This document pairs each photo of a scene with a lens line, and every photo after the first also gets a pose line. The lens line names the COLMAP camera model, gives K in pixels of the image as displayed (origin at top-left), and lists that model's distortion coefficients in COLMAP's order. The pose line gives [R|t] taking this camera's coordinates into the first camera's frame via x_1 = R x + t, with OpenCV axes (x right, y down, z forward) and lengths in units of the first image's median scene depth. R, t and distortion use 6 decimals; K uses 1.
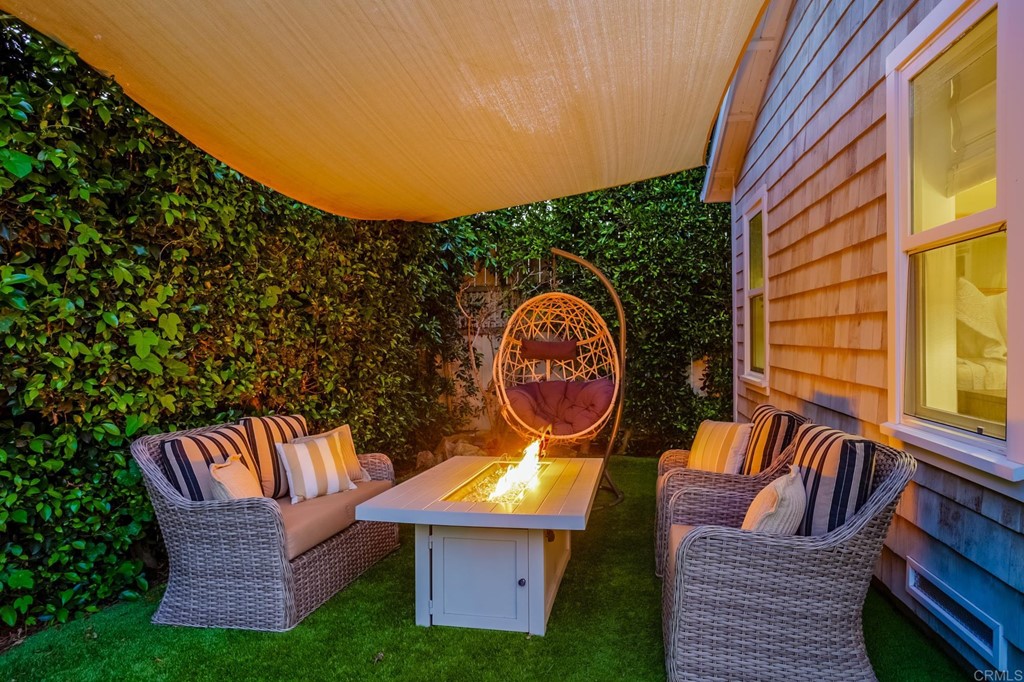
lens RADIAL K [[625.8, 0, 525.0], [0, 625.8, 337.1], [0, 0, 1]] dist [-0.029121, 0.001992]
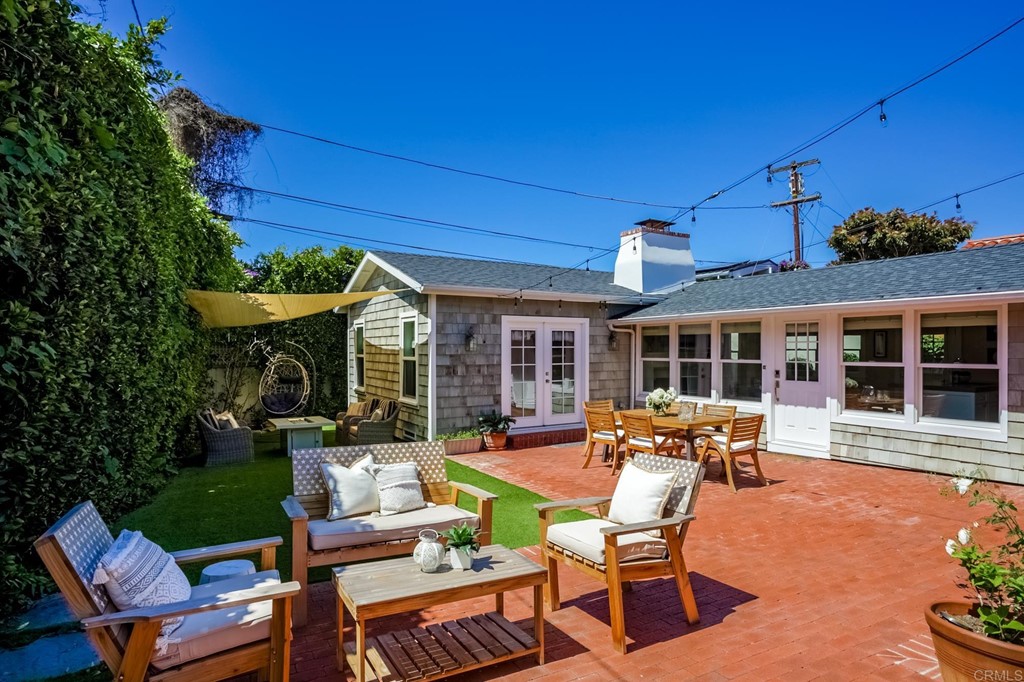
lens RADIAL K [[567.7, 0, 522.9], [0, 567.7, 361.2], [0, 0, 1]] dist [-0.056557, 0.047804]
pose [[0.766017, -0.003492, 0.642811, -0.685423], [-0.009799, 0.999806, 0.017108, -0.105237], [-0.642746, -0.019404, 0.765833, -1.364655]]
